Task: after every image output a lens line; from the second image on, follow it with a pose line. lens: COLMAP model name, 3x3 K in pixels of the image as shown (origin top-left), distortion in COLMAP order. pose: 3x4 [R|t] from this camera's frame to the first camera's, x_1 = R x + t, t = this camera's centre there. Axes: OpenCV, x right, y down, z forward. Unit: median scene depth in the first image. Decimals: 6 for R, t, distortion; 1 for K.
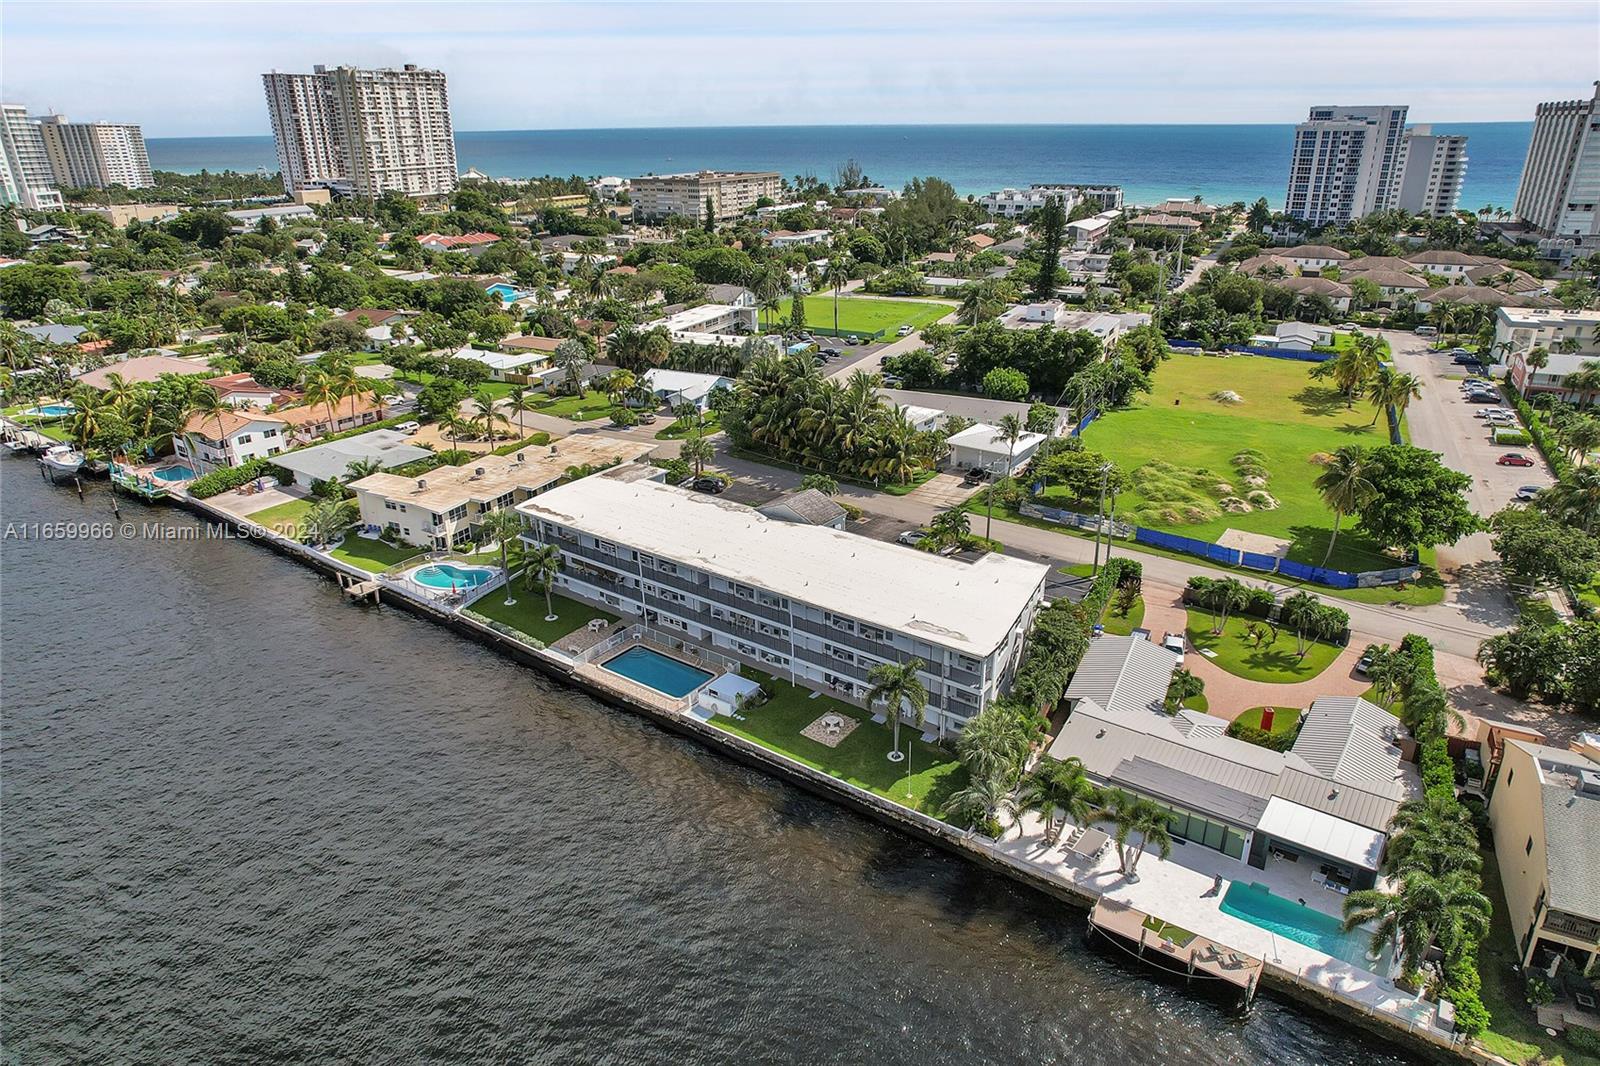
lens RADIAL K [[1012.7, 0, 800.0], [0, 1012.7, 533.0], [0, 0, 1]] dist [-0.068458, 0.055736]
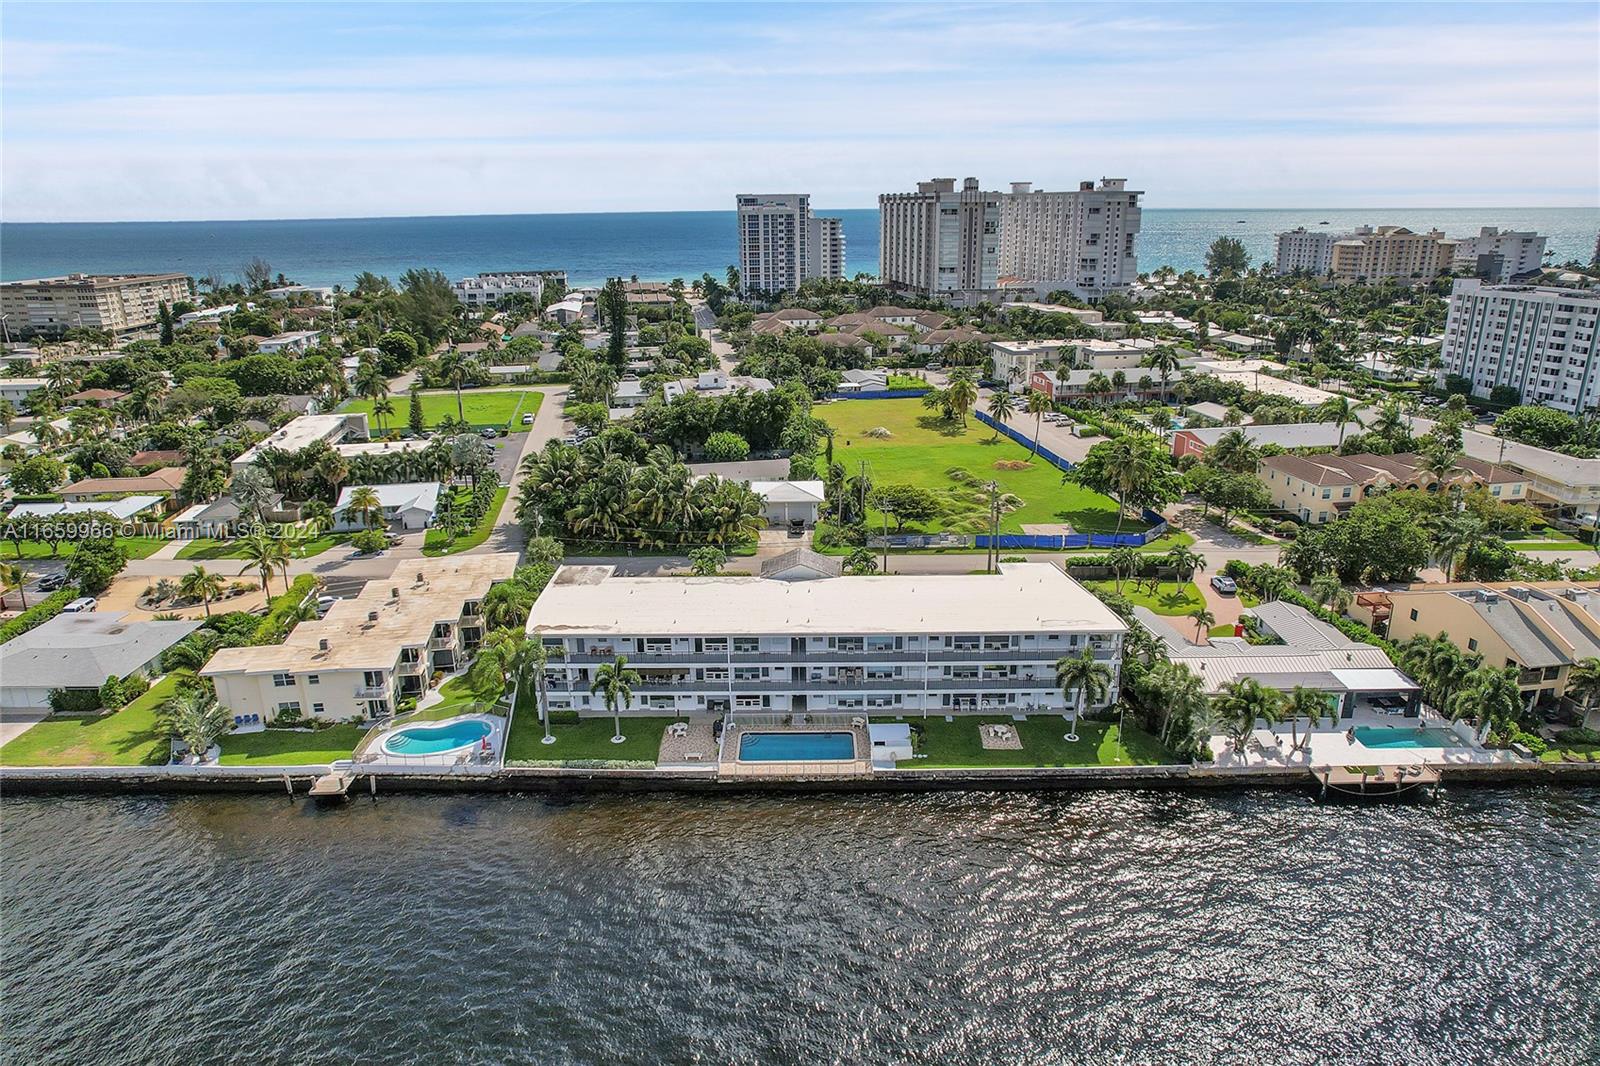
lens RADIAL K [[1012.7, 0, 800.0], [0, 1012.7, 533.0], [0, 0, 1]] dist [-0.068458, 0.055736]
pose [[0.808265, -0.178700, 0.561047, -0.537203], [0.224159, 0.974472, -0.012551, -0.043352], [-0.544482, 0.135909, 0.827689, 0.132864]]
